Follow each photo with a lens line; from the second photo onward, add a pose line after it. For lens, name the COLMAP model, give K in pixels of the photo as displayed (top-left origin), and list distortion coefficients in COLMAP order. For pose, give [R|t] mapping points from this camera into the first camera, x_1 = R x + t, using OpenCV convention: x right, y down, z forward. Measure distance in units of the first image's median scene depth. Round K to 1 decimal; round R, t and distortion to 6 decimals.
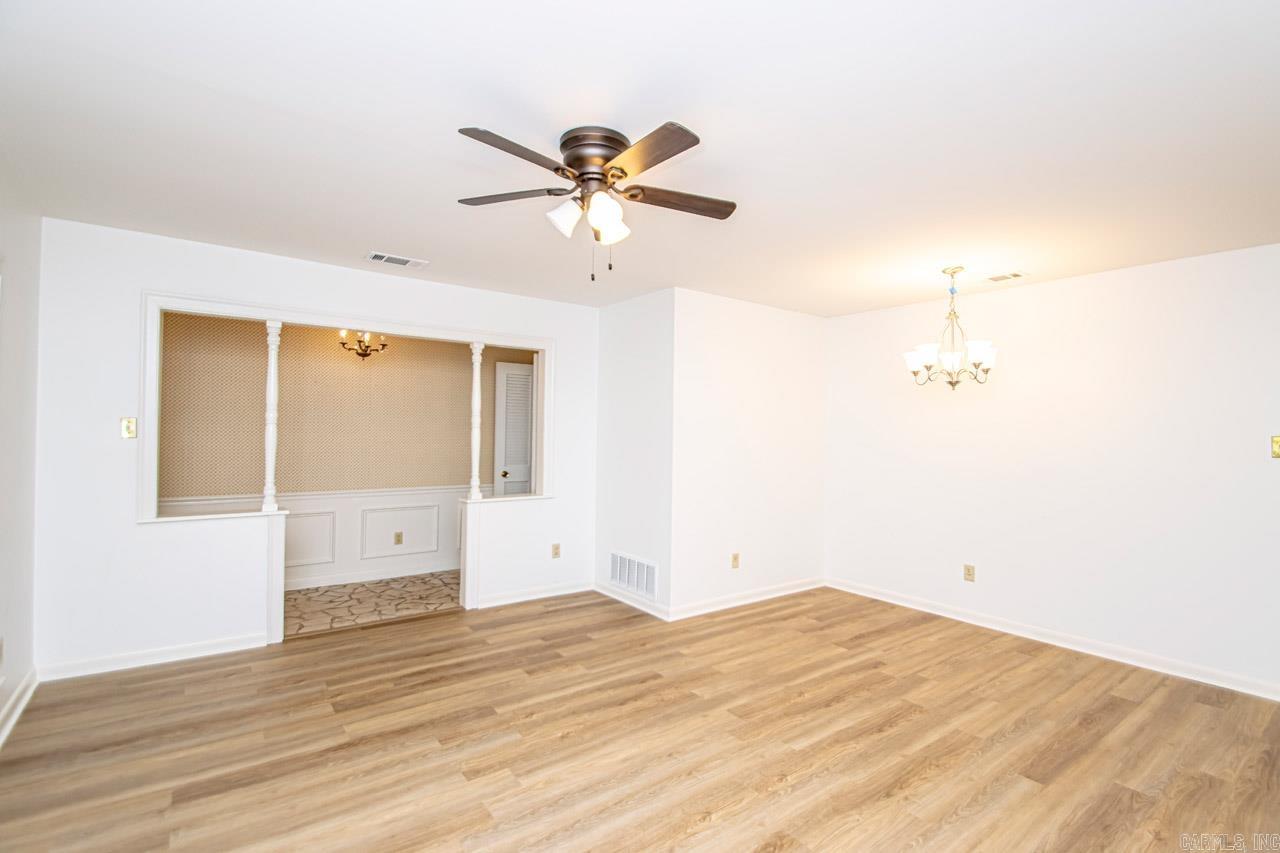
lens RADIAL K [[594.9, 0, 651.9], [0, 594.9, 425.5], [0, 0, 1]] dist [0.013050, -0.015148]
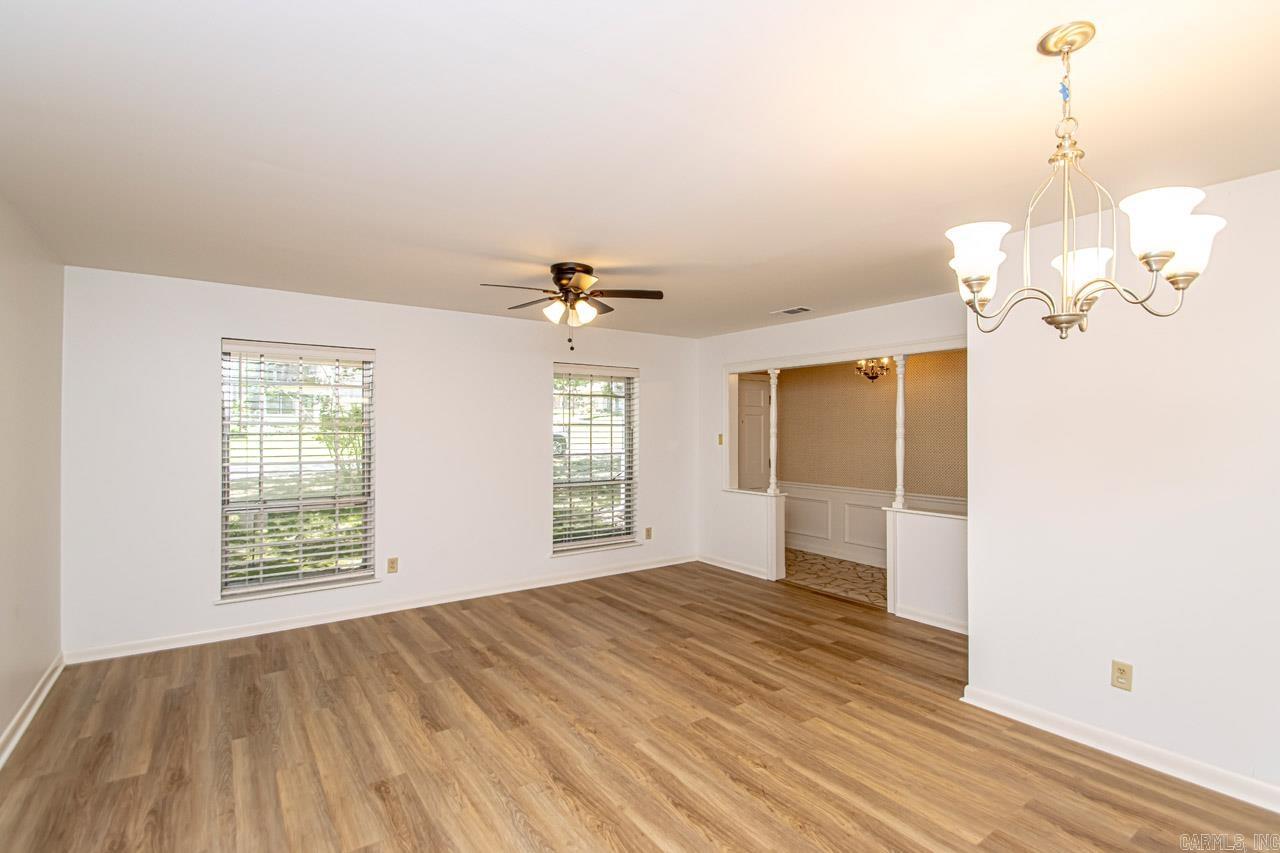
lens RADIAL K [[594.9, 0, 650.5], [0, 594.9, 421.0], [0, 0, 1]] dist [0.013050, -0.015148]
pose [[-0.024065, -0.033368, -0.999153, 0.963163], [0.005090, 0.999426, -0.033500, 0.008234], [0.999697, -0.005892, -0.023882, 0.777515]]
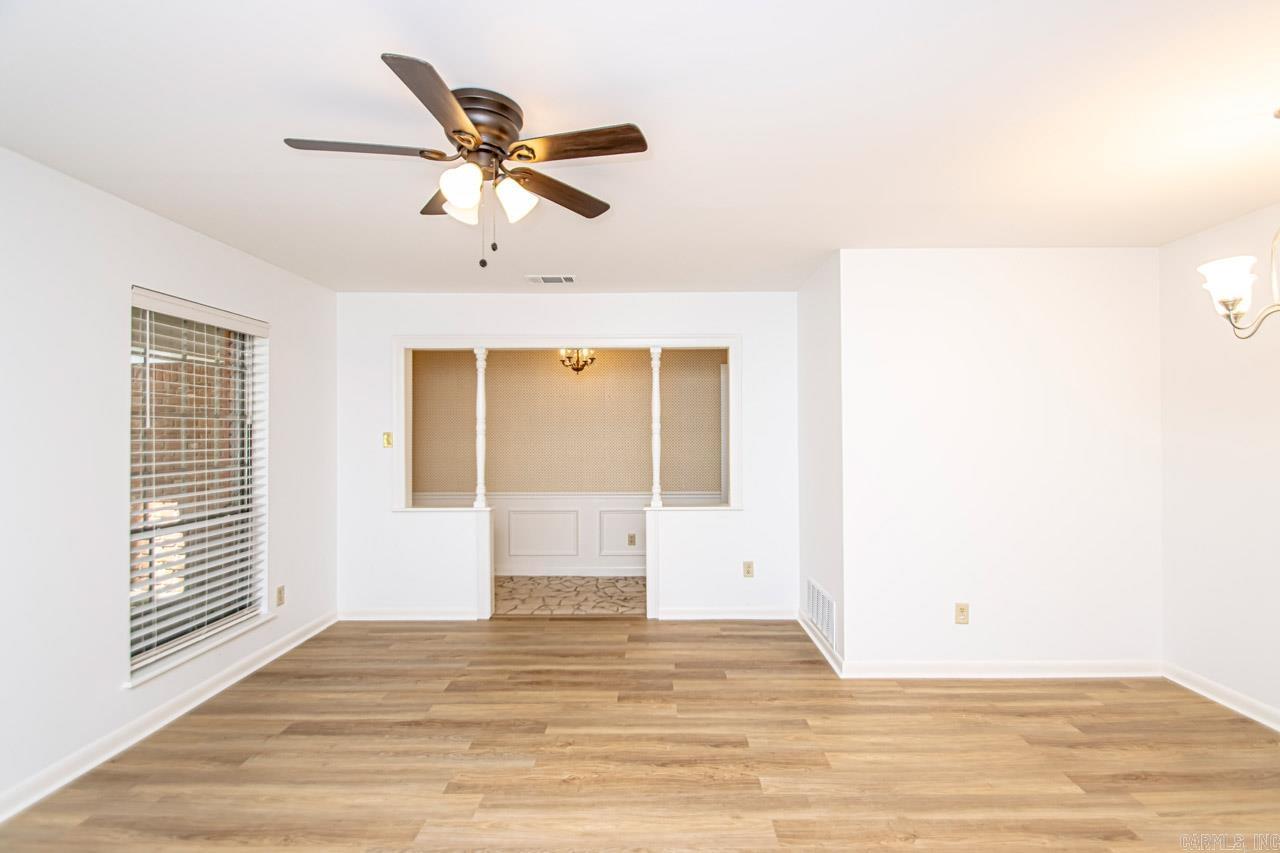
lens RADIAL K [[594.9, 0, 650.2], [0, 594.9, 424.3], [0, 0, 1]] dist [0.013050, -0.015148]
pose [[0.792500, -0.028920, -0.609186, 0.385928], [0.023336, 0.999582, -0.017095, 0.005906], [0.609425, -0.000668, 0.792843, 0.280932]]
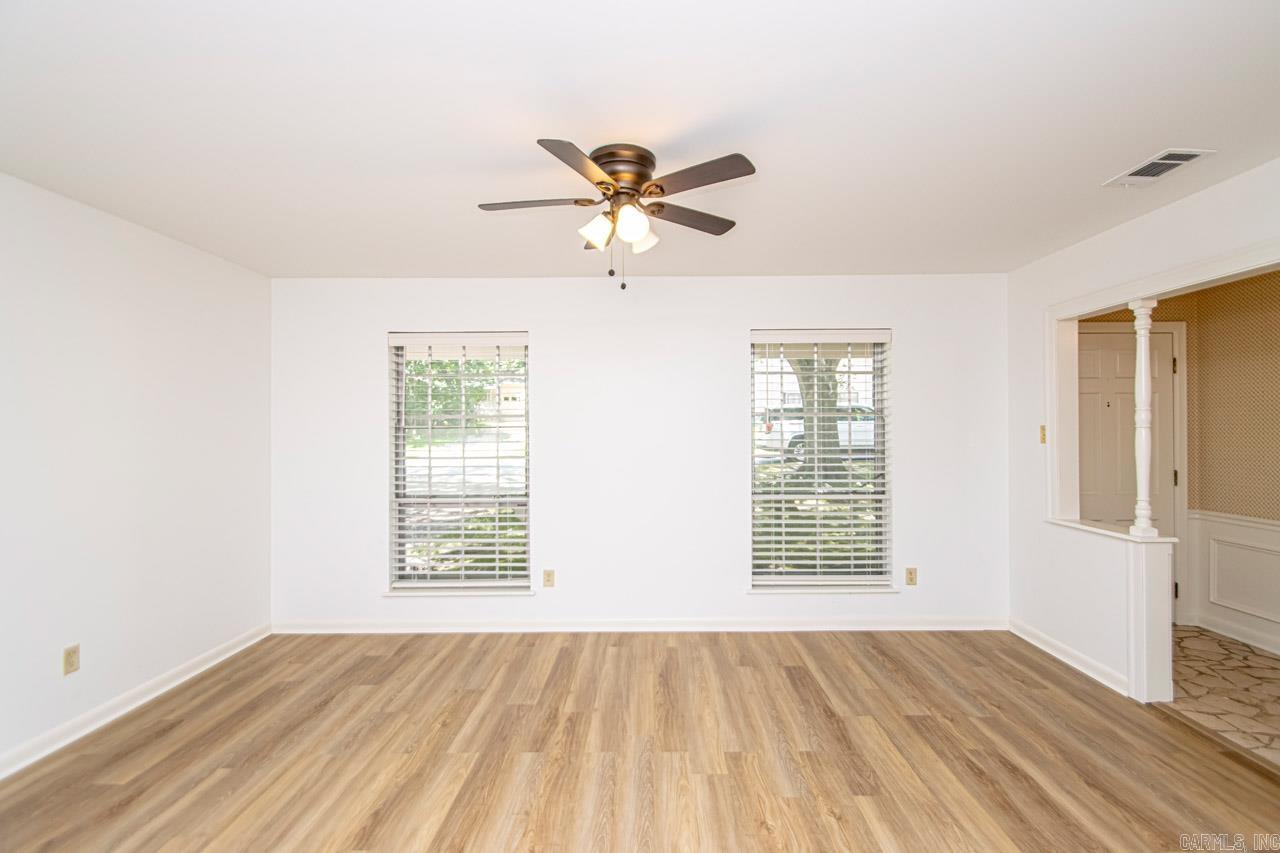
lens RADIAL K [[594.9, 0, 649.8], [0, 594.9, 425.3], [0, 0, 1]] dist [0.013050, -0.015148]
pose [[-0.607238, -0.019095, -0.794290, 0.434518], [-0.000204, 0.999715, -0.023878, 0.013897], [0.794520, -0.014338, -0.607069, 1.033023]]
